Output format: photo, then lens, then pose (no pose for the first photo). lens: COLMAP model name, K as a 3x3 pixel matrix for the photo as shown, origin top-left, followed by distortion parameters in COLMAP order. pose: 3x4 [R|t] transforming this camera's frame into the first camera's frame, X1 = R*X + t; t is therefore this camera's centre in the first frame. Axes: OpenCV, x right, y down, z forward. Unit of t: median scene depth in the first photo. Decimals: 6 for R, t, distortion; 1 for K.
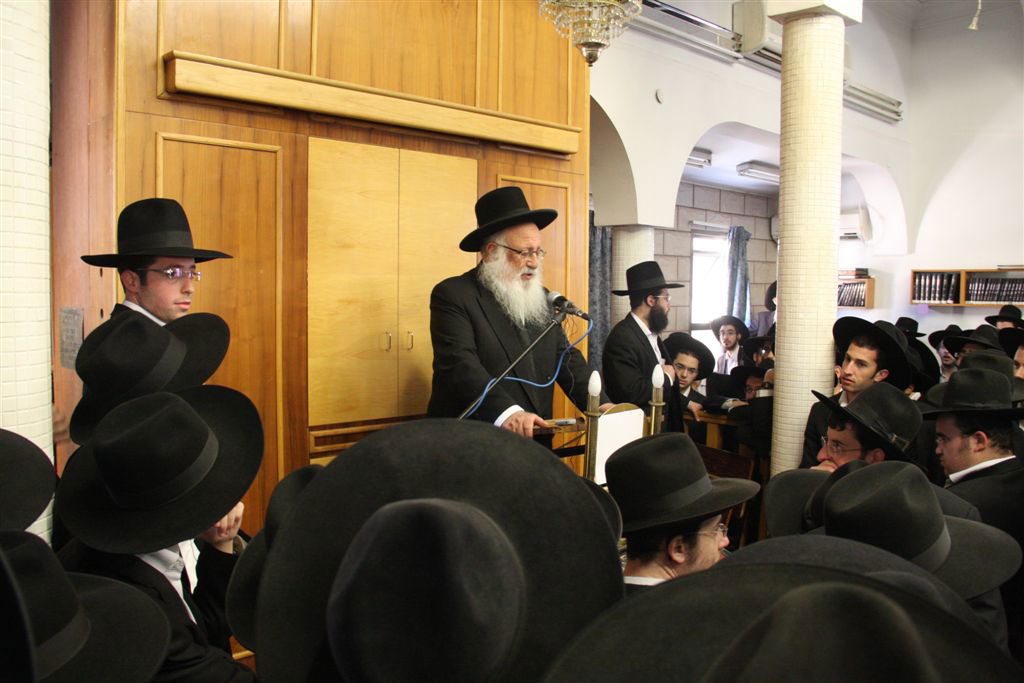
lens RADIAL K [[858.7, 0, 512.7], [0, 858.7, 339.8], [0, 0, 1]] dist [-0.087679, 0.026558]
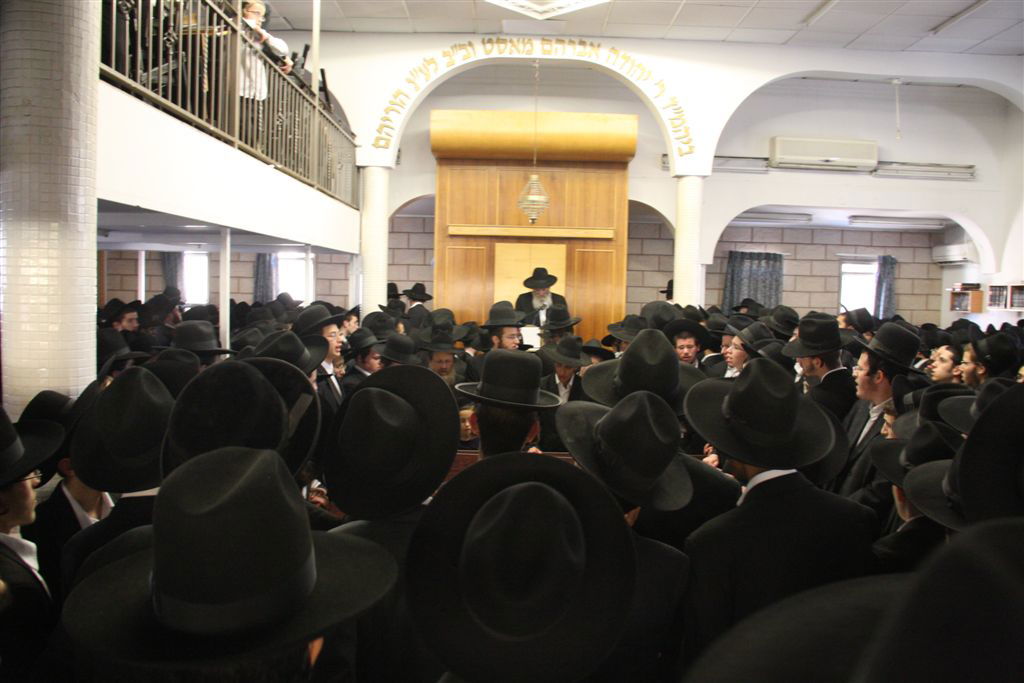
lens RADIAL K [[858.7, 0, 519.8], [0, 858.7, 345.5], [0, 0, 1]] dist [-0.087679, 0.026558]
pose [[0.753363, 0.031583, -0.656846, 0.877255], [-0.044960, 0.998983, -0.003533, 0.066308], [0.656066, 0.032193, 0.754017, -0.599356]]
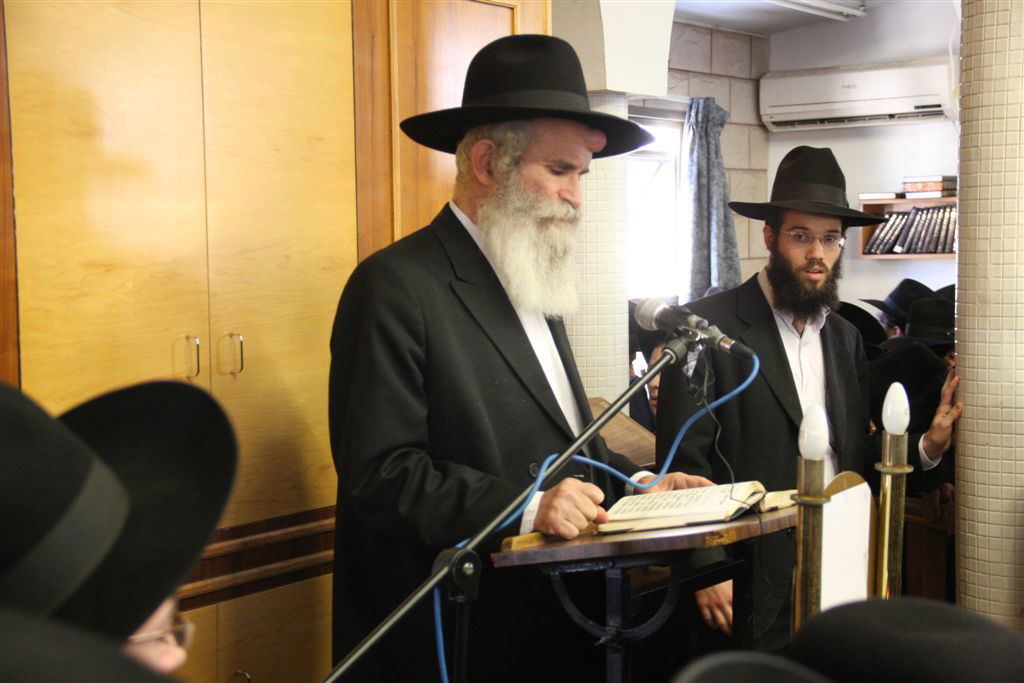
lens RADIAL K [[1750.5, 0, 513.5], [0, 1750.5, 346.1], [0, 0, 1]] dist [0.388496, 0.000000]
pose [[0.970307, -0.037154, 0.239005, -0.103766], [0.036673, 0.999306, 0.006461, -0.001815], [-0.239079, 0.002496, 0.970997, 0.049330]]
